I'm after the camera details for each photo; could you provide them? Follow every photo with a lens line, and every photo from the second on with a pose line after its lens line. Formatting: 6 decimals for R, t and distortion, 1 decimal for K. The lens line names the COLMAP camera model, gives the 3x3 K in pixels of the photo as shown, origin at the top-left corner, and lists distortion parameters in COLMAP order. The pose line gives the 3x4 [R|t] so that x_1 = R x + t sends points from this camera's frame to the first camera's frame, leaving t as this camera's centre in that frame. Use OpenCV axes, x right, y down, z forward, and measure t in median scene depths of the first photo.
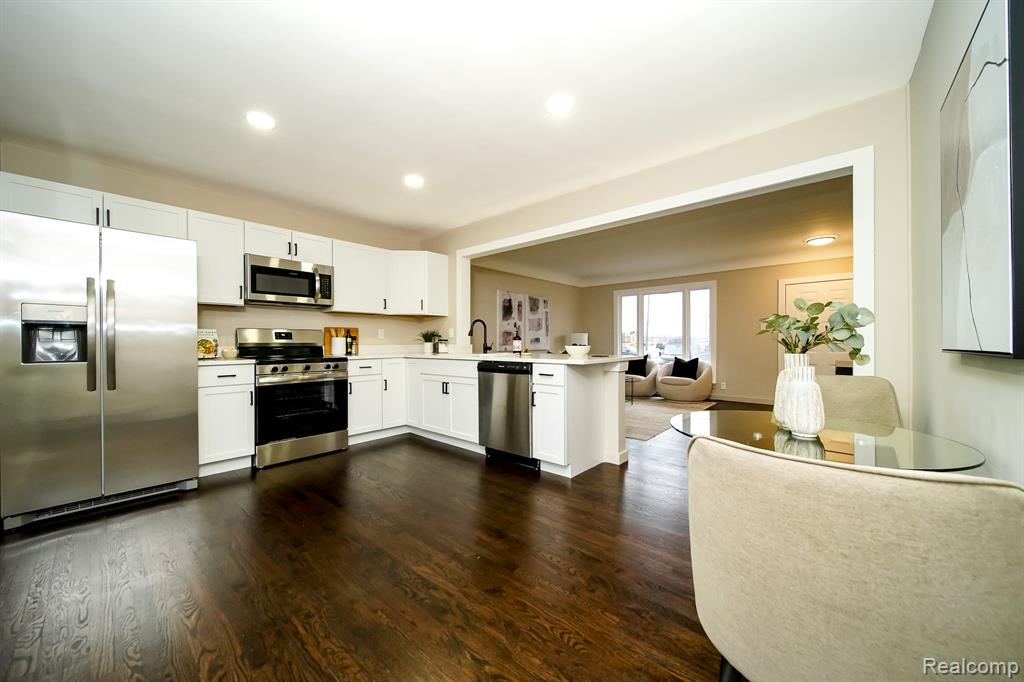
lens RADIAL K [[360.8, 0, 503.3], [0, 360.8, 338.3], [0, 0, 1]] dist [-0.001115, -0.000617]
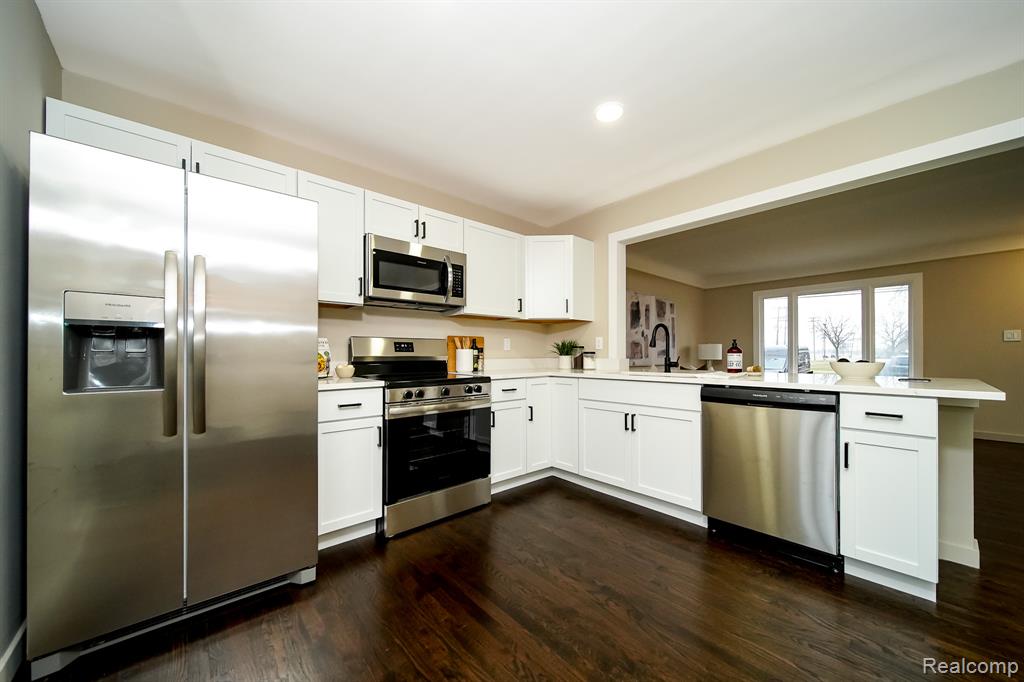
lens RADIAL K [[360.8, 0, 508.5], [0, 360.8, 345.3], [0, 0, 1]] dist [-0.001115, -0.000617]
pose [[0.992865, -0.001548, -0.119234, -0.291335], [-0.000015, 0.999914, -0.013105, -0.000667], [0.119244, 0.013013, 0.992780, 0.267354]]
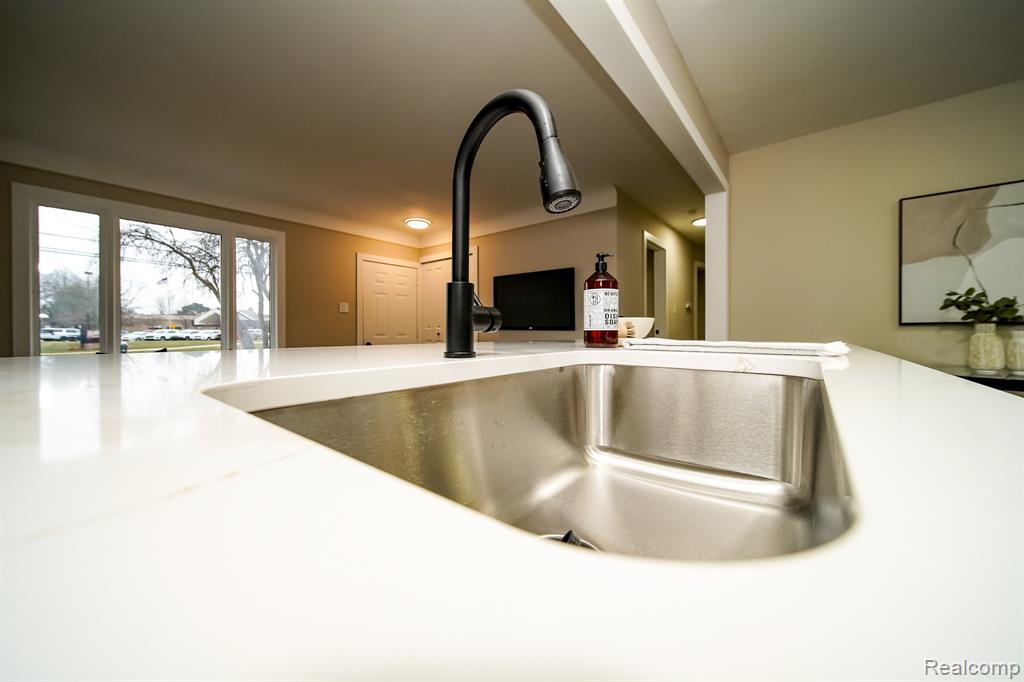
lens RADIAL K [[360.8, 0, 519.8], [0, 360.8, 333.8], [0, 0, 1]] dist [-0.001115, -0.000617]
pose [[-0.085091, -0.008795, 0.996334, -0.199887], [-0.005761, 0.999949, 0.008335, 0.034457], [-0.996357, -0.005031, -0.085137, 1.044867]]
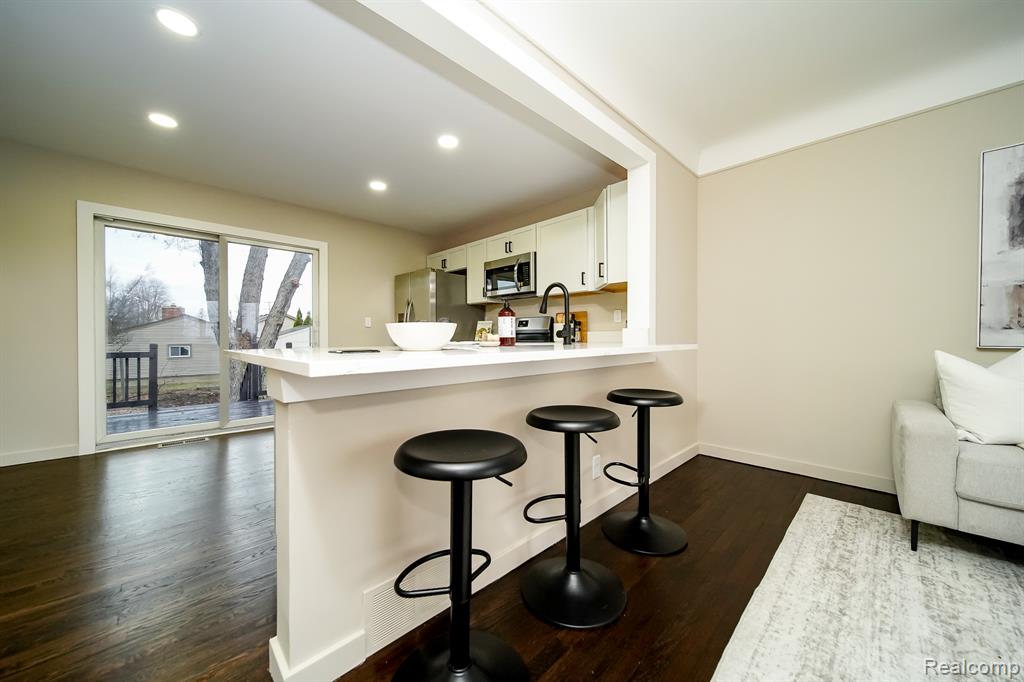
lens RADIAL K [[360.8, 0, 518.5], [0, 360.8, 340.2], [0, 0, 1]] dist [-0.001115, -0.000617]
pose [[-0.039111, 0.009807, -0.999187, 0.519142], [0.011931, 0.999885, 0.009347, 0.033298], [0.999164, -0.011556, -0.039224, 0.989392]]
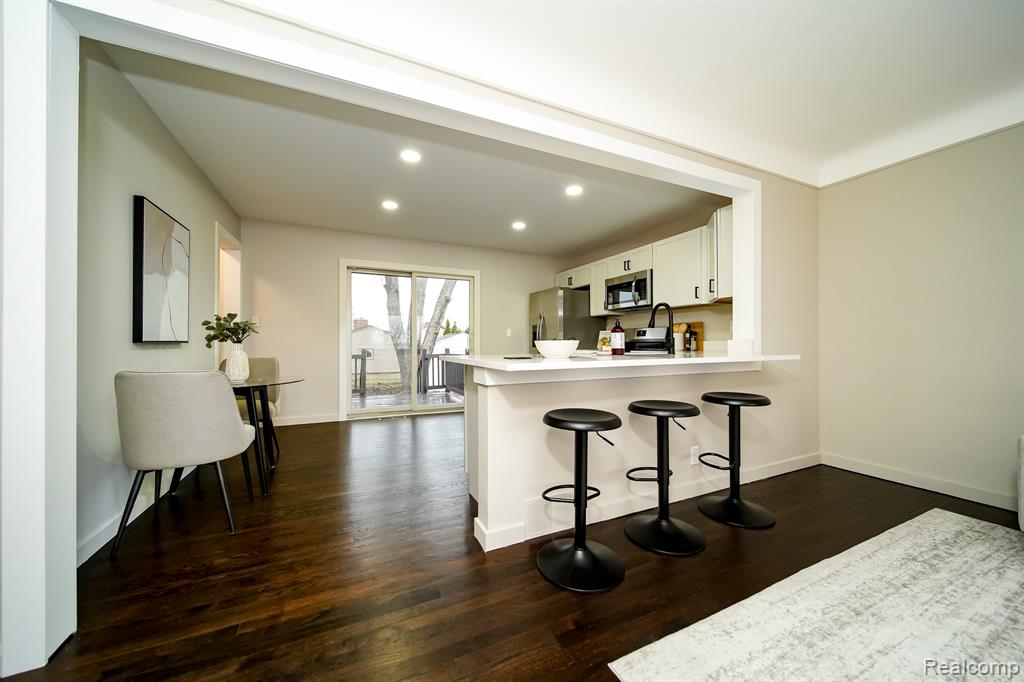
lens RADIAL K [[360.8, 0, 521.4], [0, 360.8, 342.0], [0, 0, 1]] dist [-0.001115, -0.000617]
pose [[-0.366418, -0.000534, -0.930450, 0.691971], [0.010465, 0.999934, -0.004695, 0.023979], [0.930391, -0.011457, -0.366388, 1.029920]]
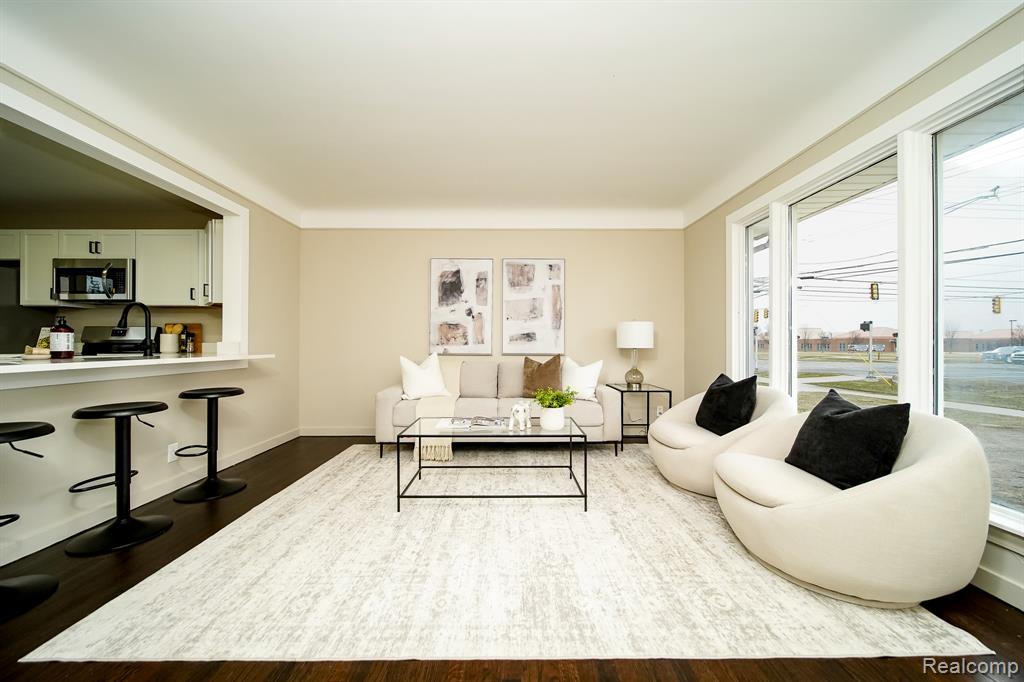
lens RADIAL K [[360.8, 0, 504.0], [0, 360.8, 342.6], [0, 0, 1]] dist [-0.001115, -0.000617]
pose [[0.670037, -0.000691, -0.742327, 0.886956], [0.003191, 0.999993, 0.001950, 0.022416], [0.742321, -0.003675, 0.670035, 1.086797]]
